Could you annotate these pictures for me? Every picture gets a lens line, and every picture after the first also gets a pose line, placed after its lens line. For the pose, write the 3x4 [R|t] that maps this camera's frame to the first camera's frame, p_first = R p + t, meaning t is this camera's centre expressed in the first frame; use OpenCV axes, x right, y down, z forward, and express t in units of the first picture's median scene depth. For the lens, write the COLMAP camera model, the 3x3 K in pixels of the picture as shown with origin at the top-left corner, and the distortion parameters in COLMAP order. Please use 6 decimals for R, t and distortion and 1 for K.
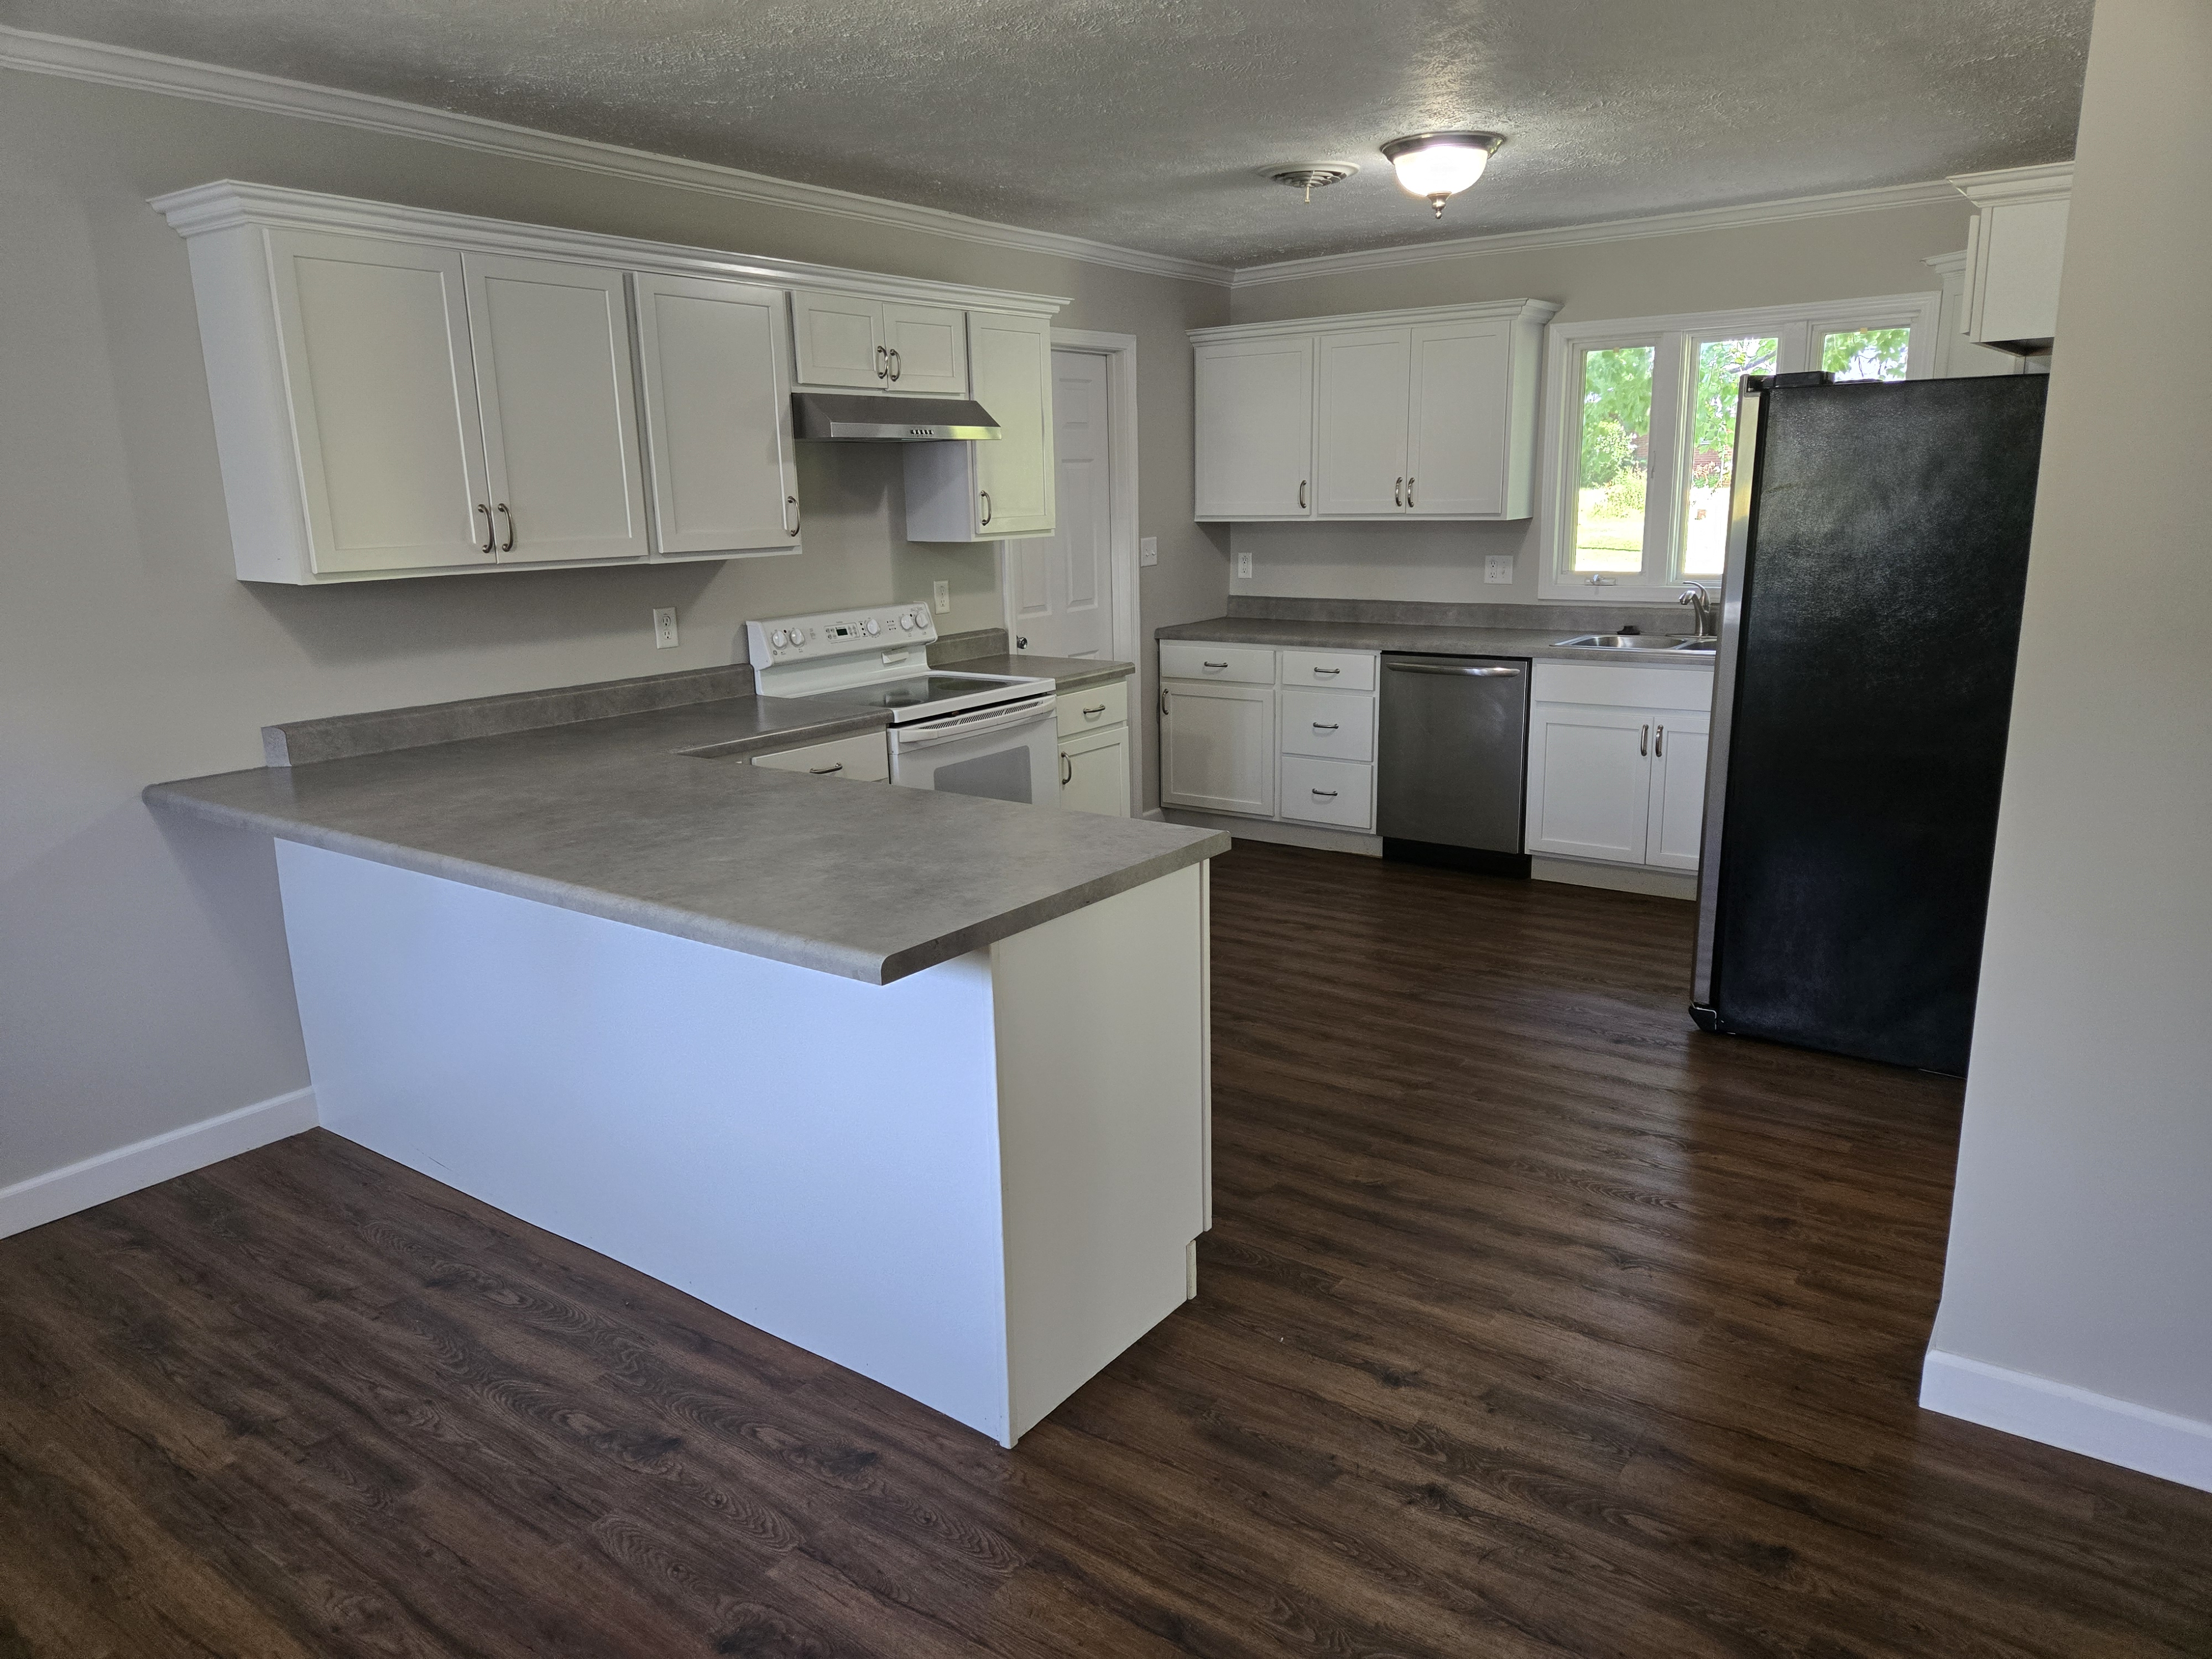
lens RADIAL K [[1482.0, 0, 1106.0], [0, 1482.0, 829.5], [0, 0, 1]] dist [0.098334, -0.095791]
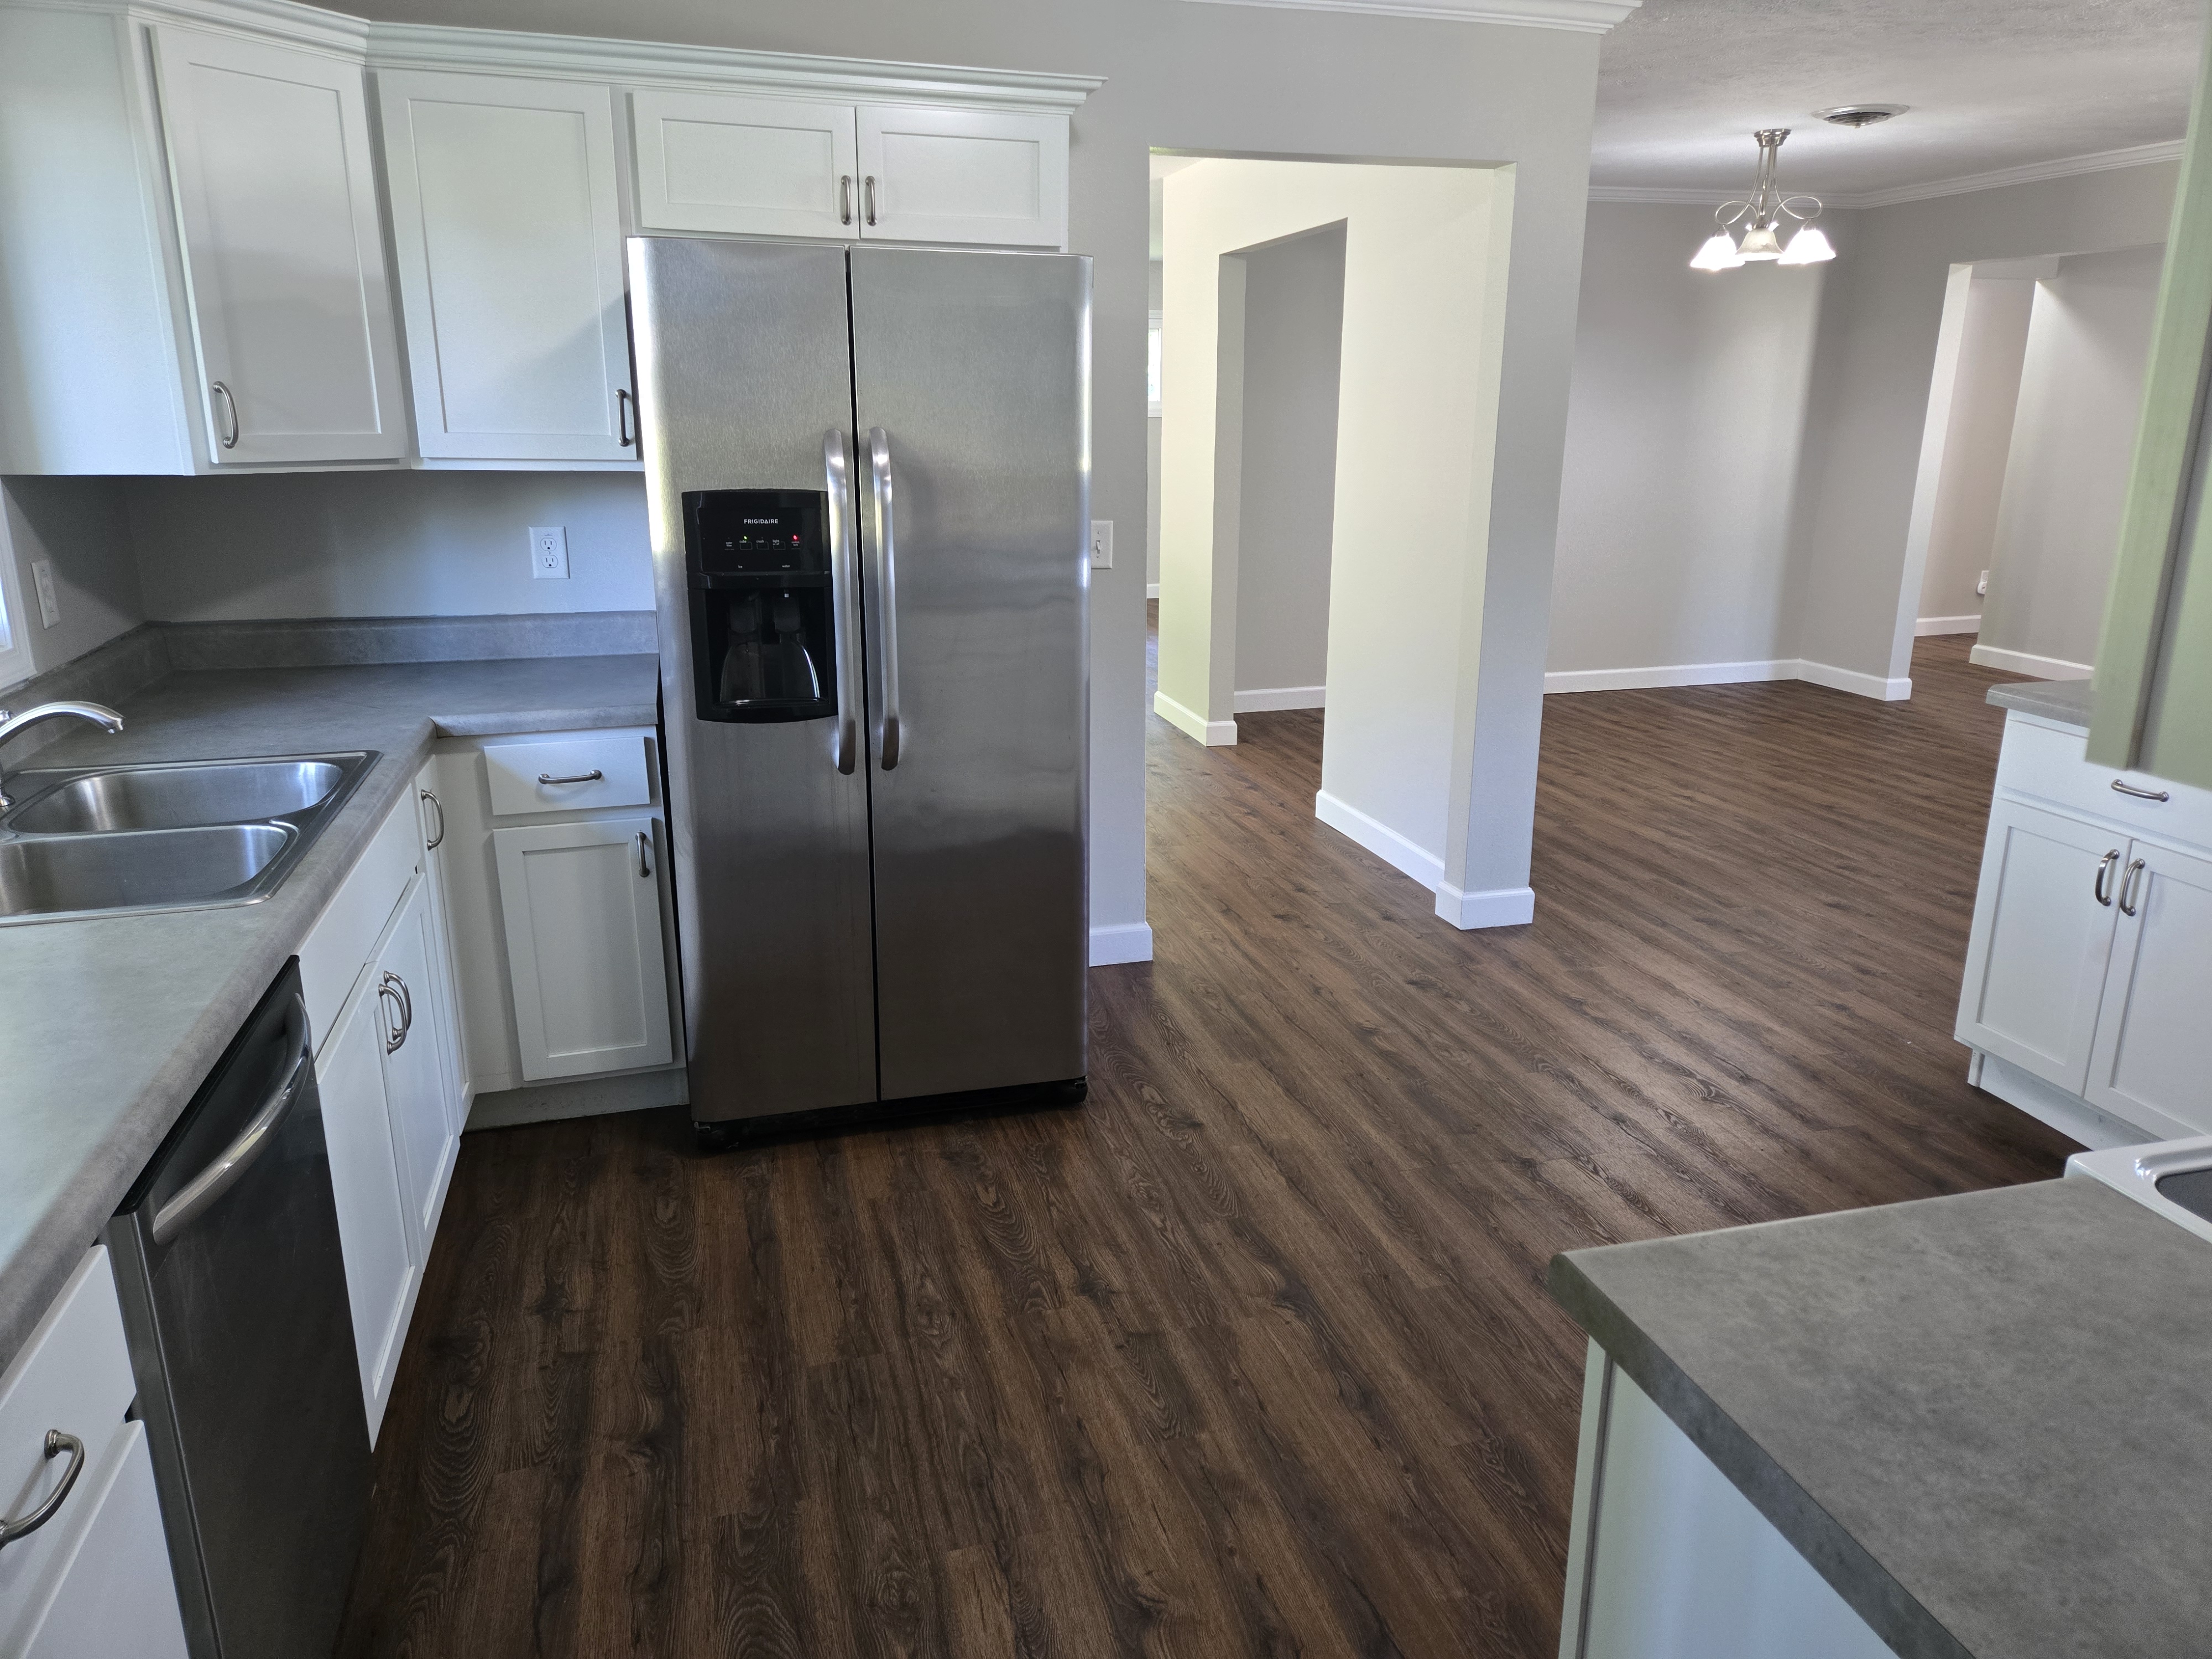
lens RADIAL K [[1482.0, 0, 1106.0], [0, 1482.0, 829.5], [0, 0, 1]] dist [0.098334, -0.095791]
pose [[-0.787725, -0.157474, 0.595559, -0.040175], [0.153531, 0.886082, 0.437363, -0.233273], [-0.596588, 0.435959, -0.673812, 1.017609]]
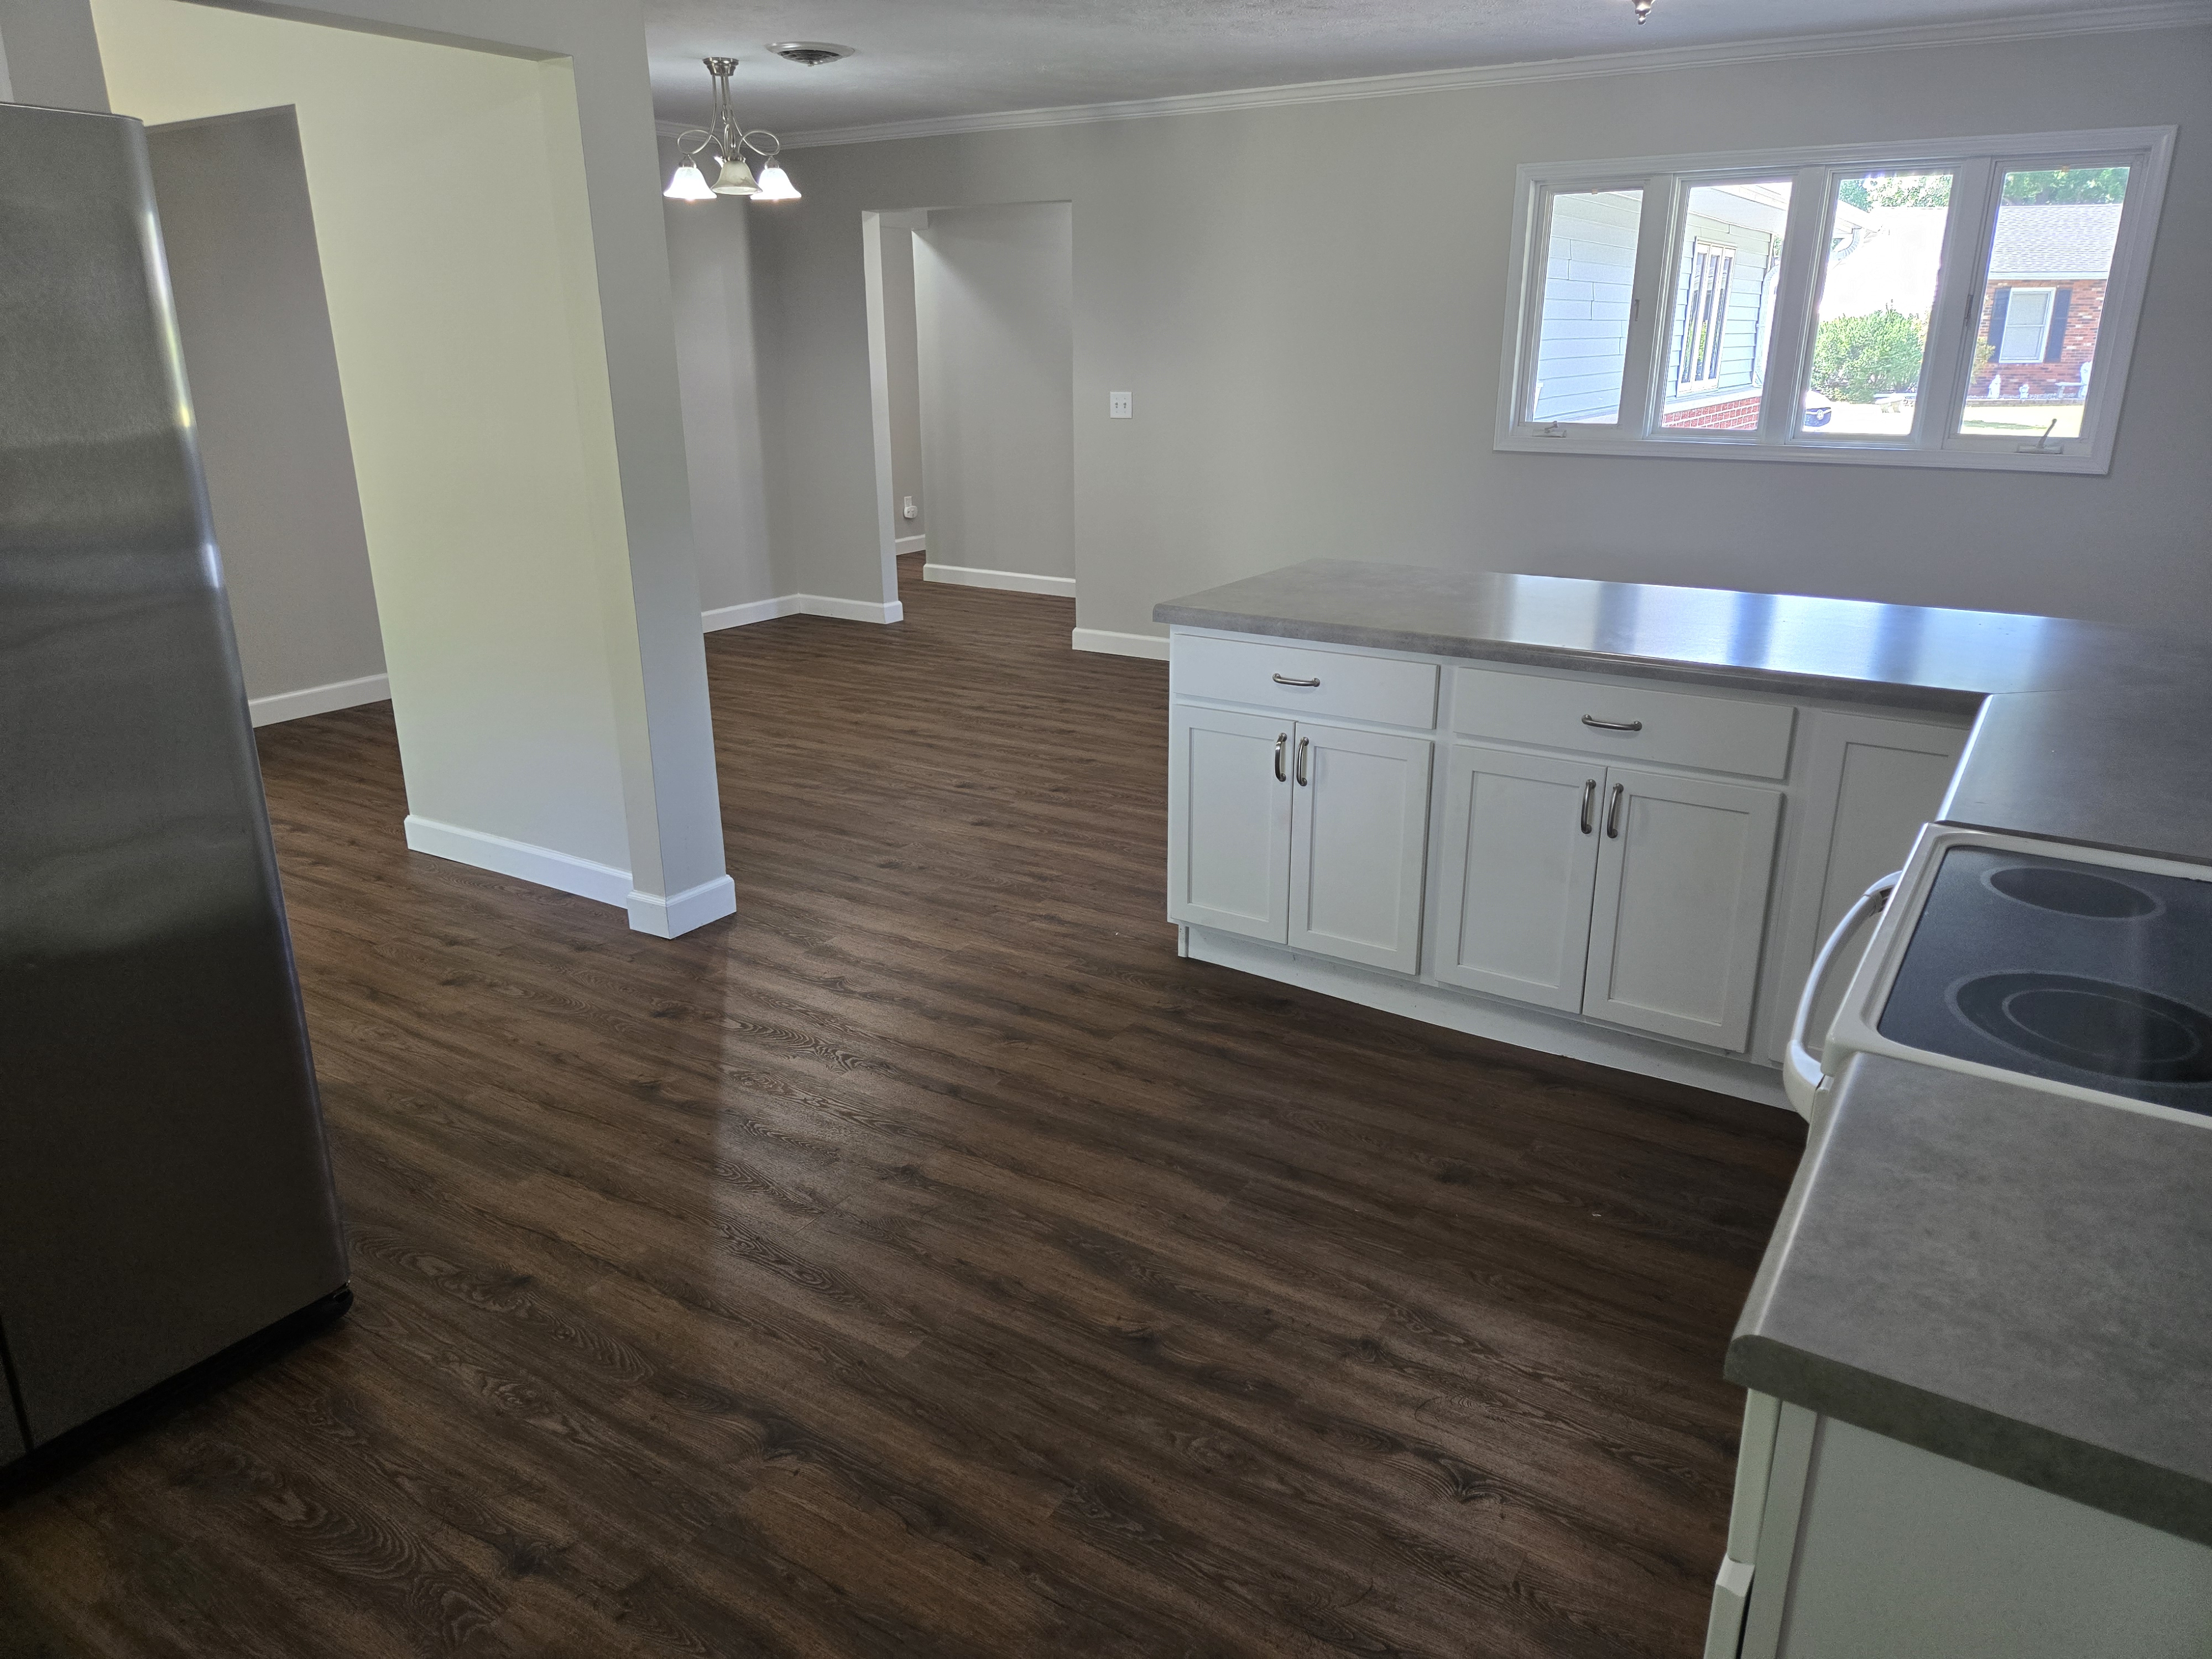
lens RADIAL K [[1482.0, 0, 1106.0], [0, 1482.0, 829.5], [0, 0, 1]] dist [0.098334, -0.095791]
pose [[-0.997652, 0.041744, -0.054288, 0.091592], [0.006796, 0.849173, 0.528071, -0.228694], [0.068144, 0.526462, -0.847463, 0.985871]]
